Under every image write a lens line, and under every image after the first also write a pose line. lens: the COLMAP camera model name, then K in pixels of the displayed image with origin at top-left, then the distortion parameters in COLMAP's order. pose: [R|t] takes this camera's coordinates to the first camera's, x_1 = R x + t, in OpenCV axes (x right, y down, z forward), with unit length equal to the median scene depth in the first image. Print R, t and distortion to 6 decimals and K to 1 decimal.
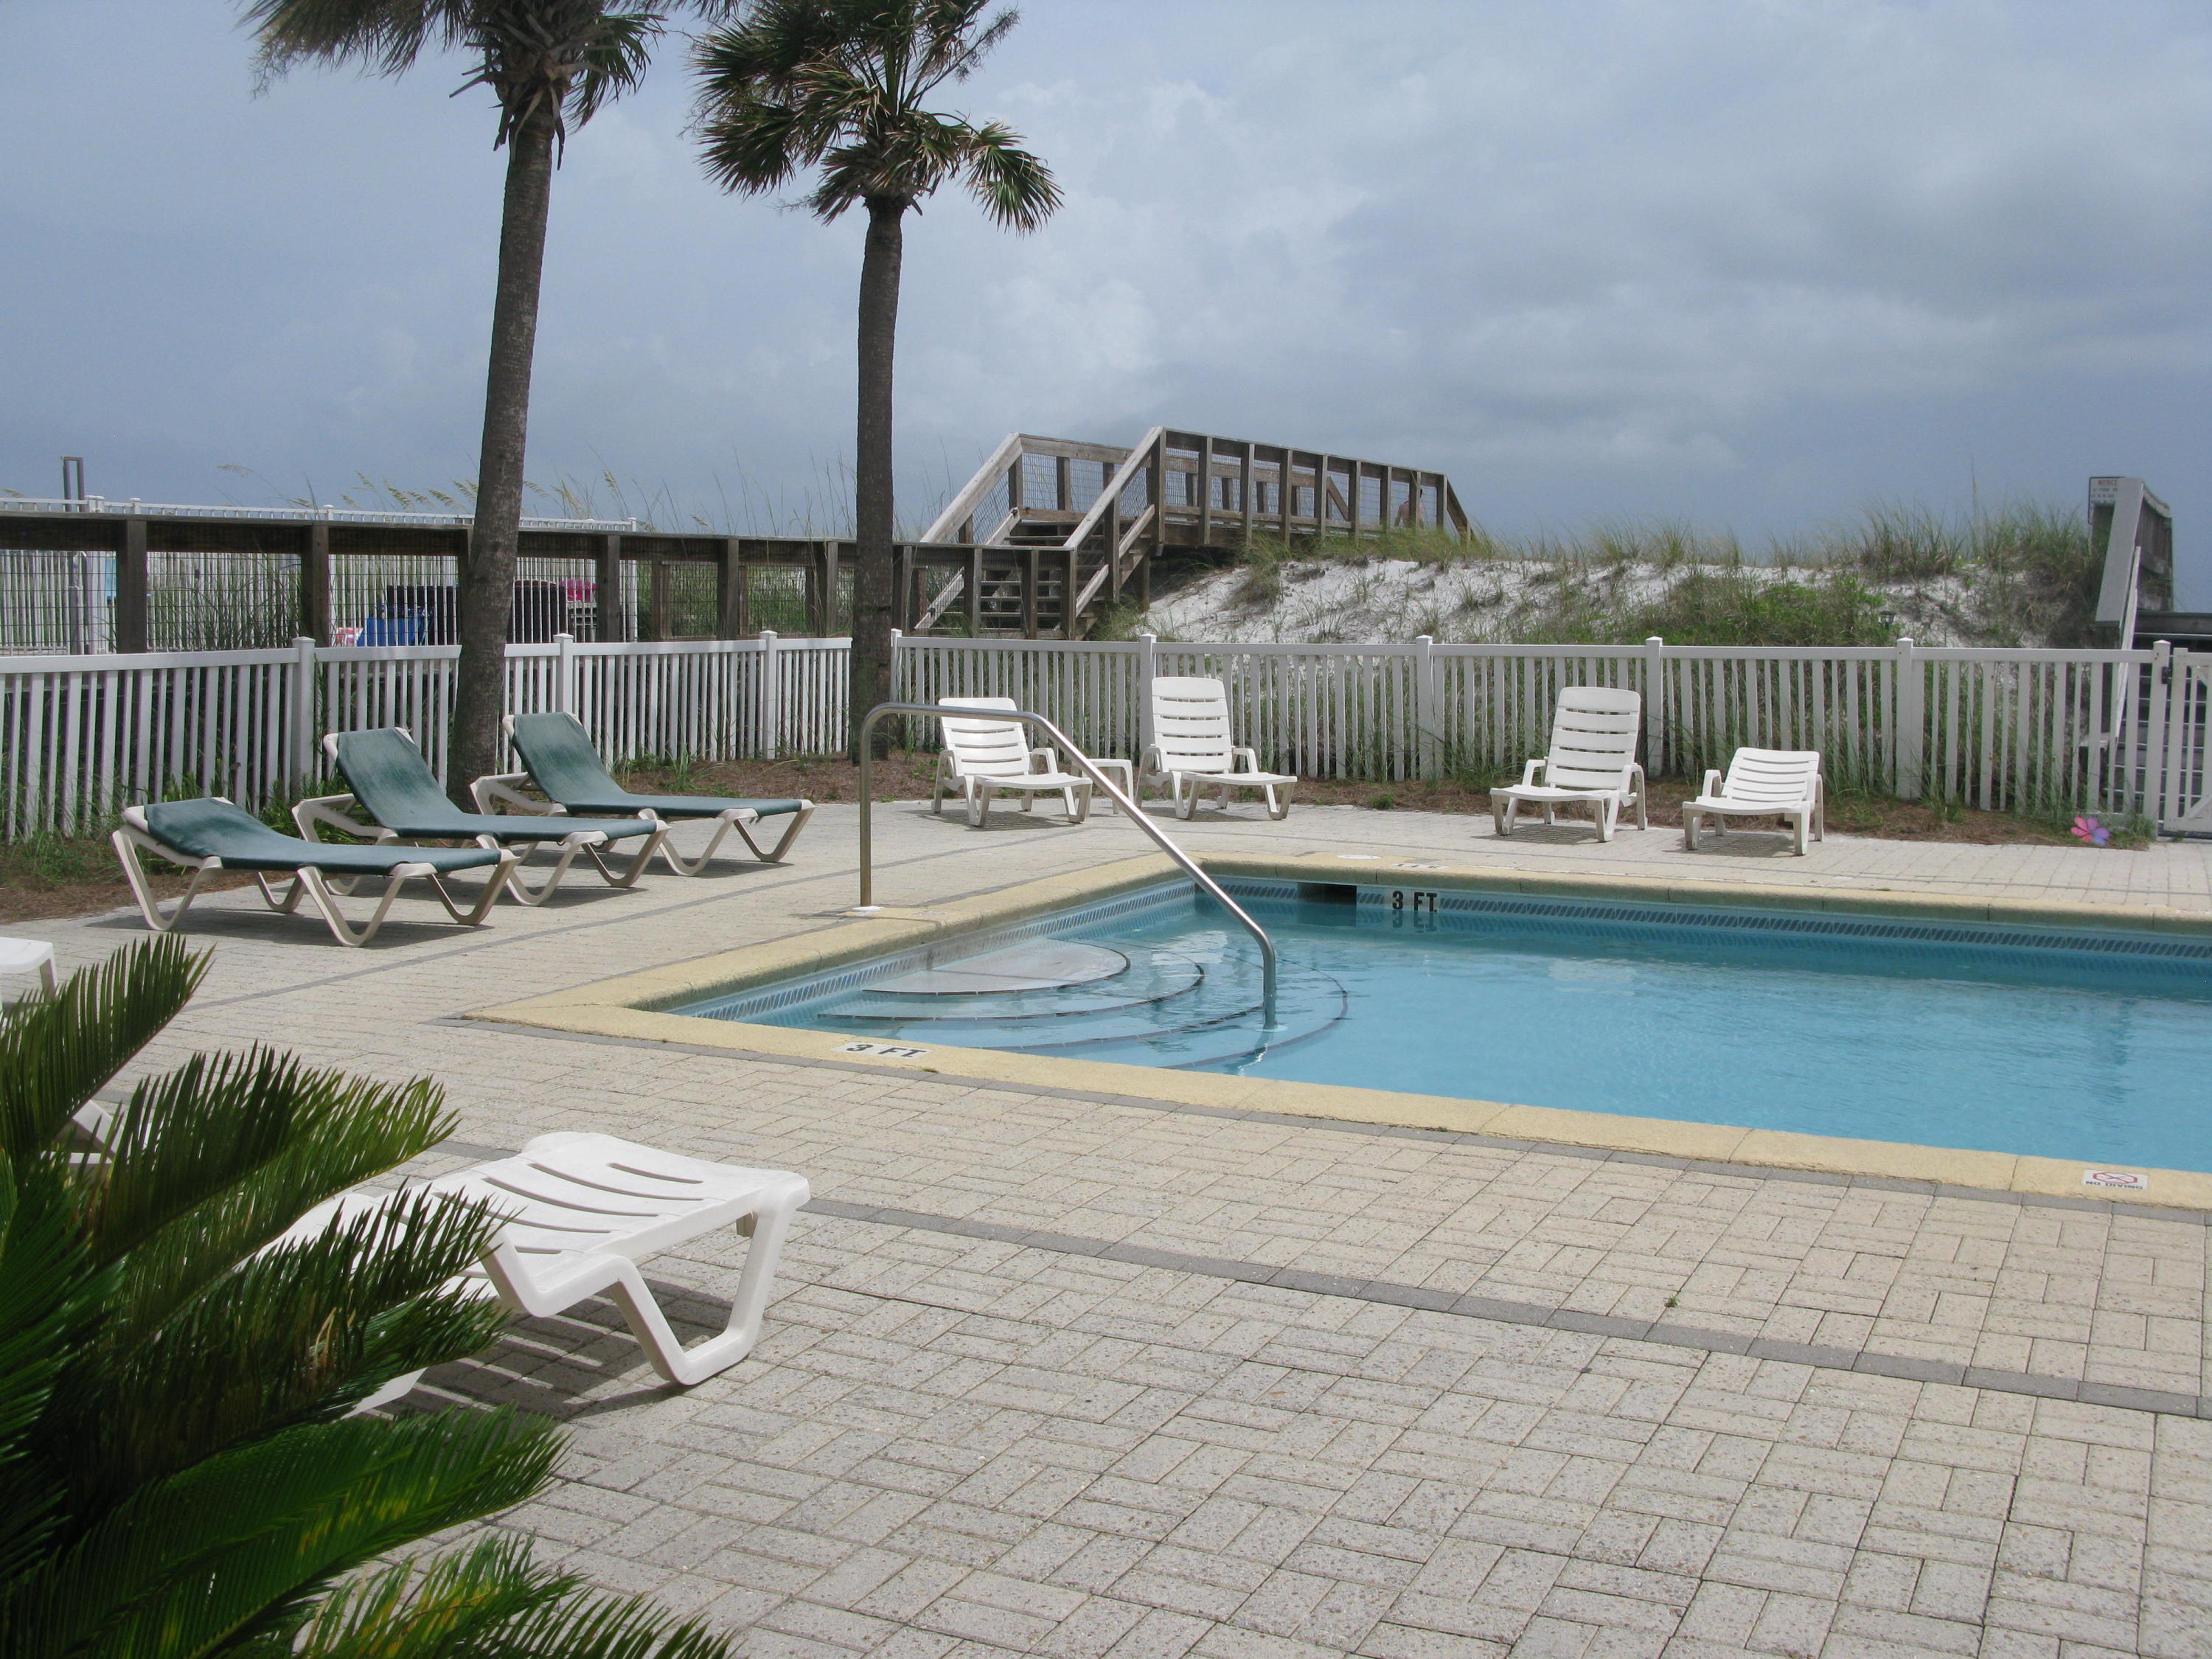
lens RADIAL K [[2237.6, 0, 1106.0], [0, 2237.6, 829.5], [0, 0, 1]] dist [-0.228289, 0.266943]
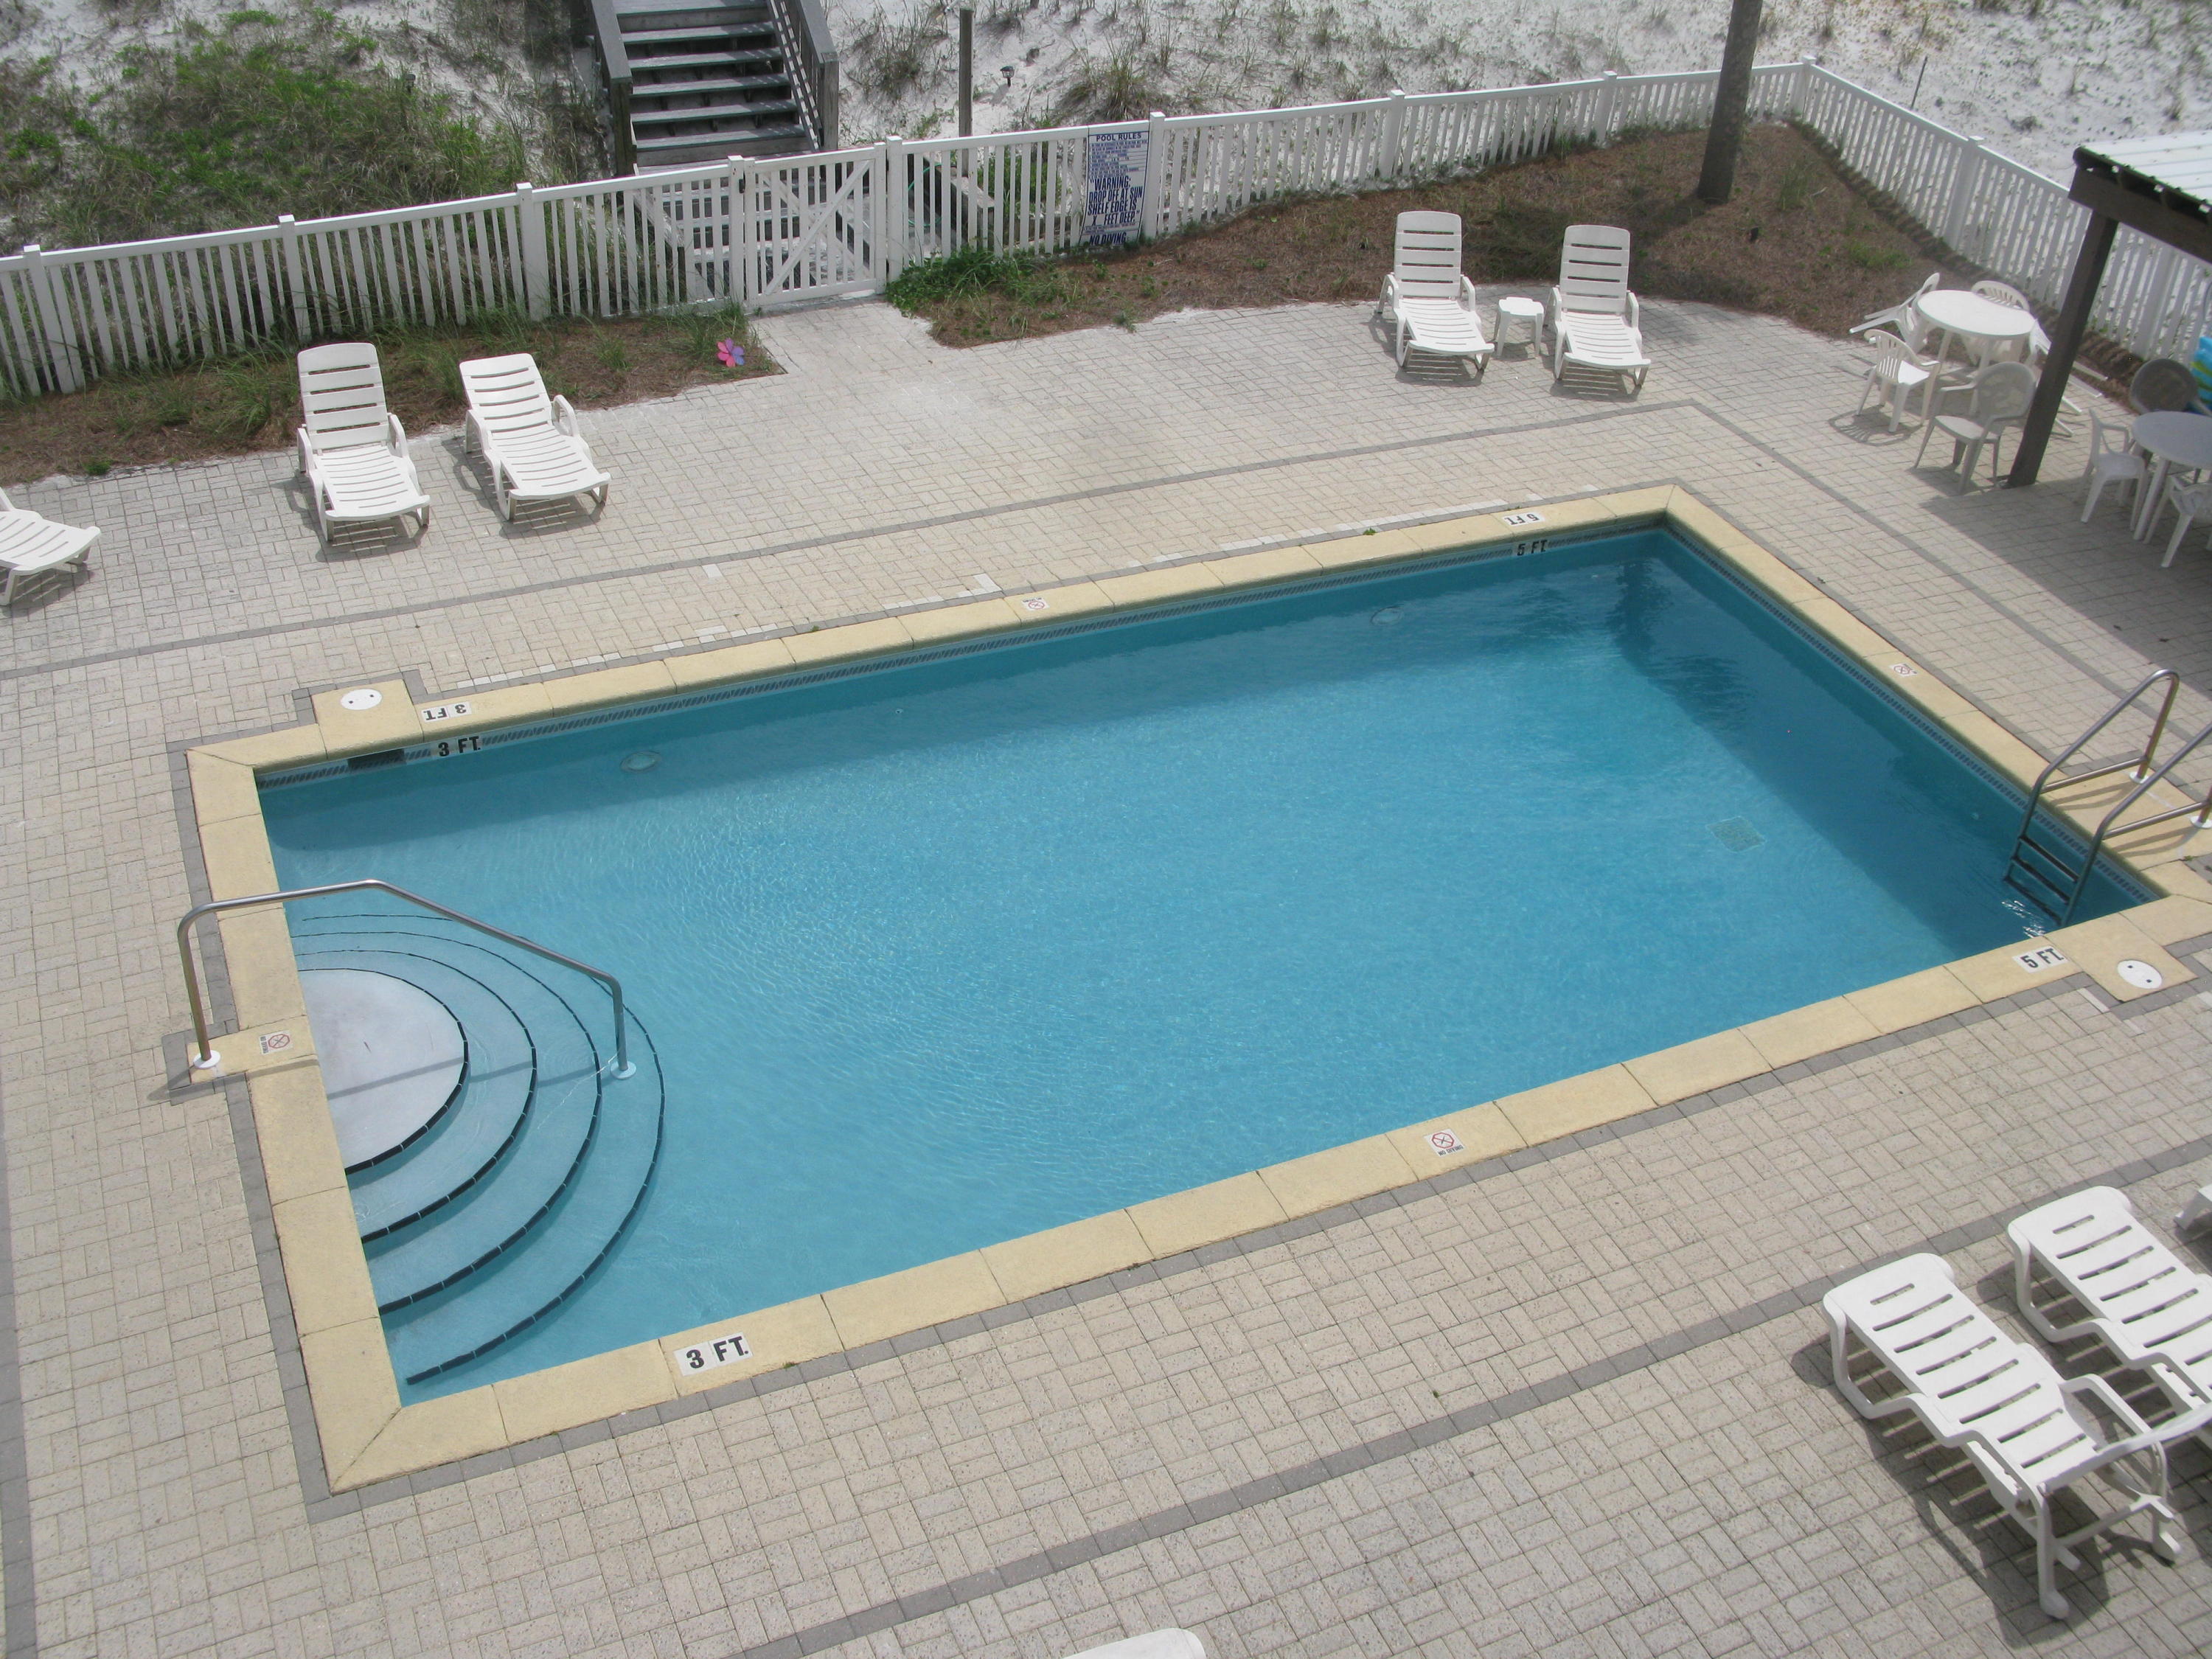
lens RADIAL K [[2218.9, 0, 1106.0], [0, 2218.9, 829.5], [0, 0, 1]] dist [-0.219236, 0.258305]
pose [[0.627581, -0.430667, 0.648590, -0.294005], [0.037198, 0.848708, 0.527553, -0.376209], [-0.777662, -0.306956, 0.548653, 0.078628]]
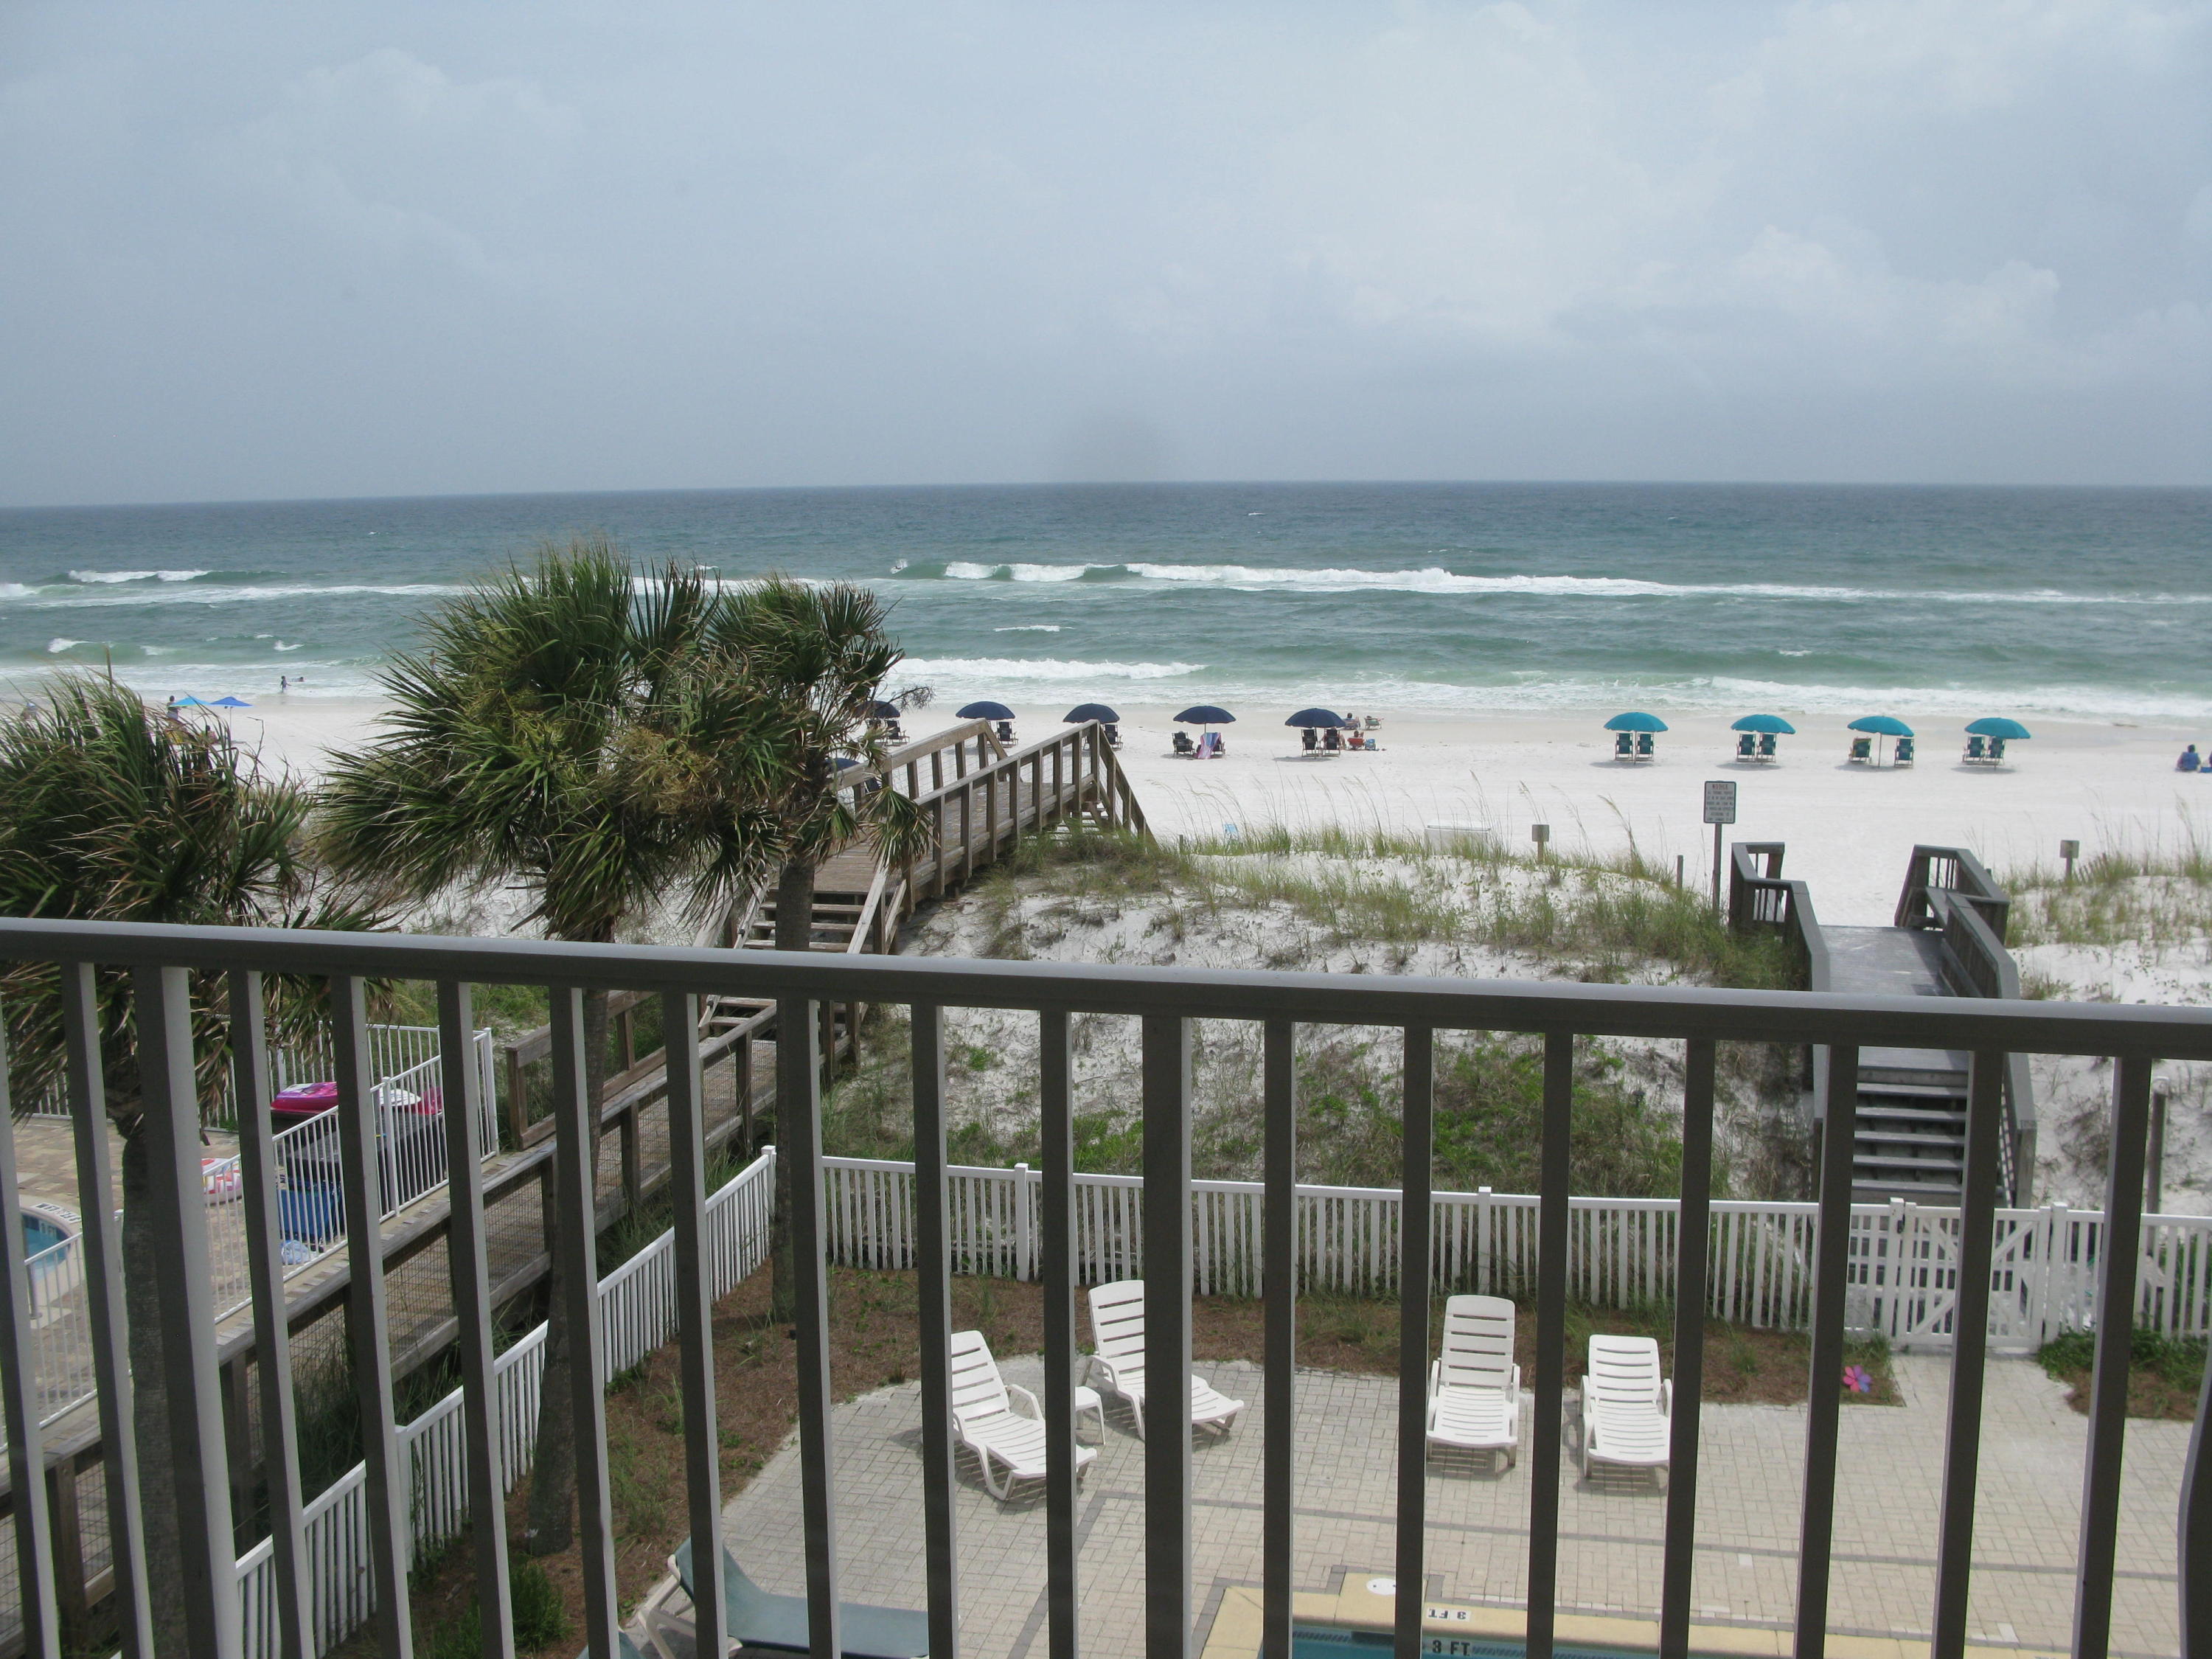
lens RADIAL K [[2218.9, 0, 1106.0], [0, 2218.9, 829.5], [0, 0, 1]] dist [-0.219236, 0.258305]
pose [[0.968686, -0.051509, 0.242886, -0.239708], [0.039899, 0.997824, 0.052483, -0.371409], [-0.245061, -0.041149, 0.968634, -0.091449]]
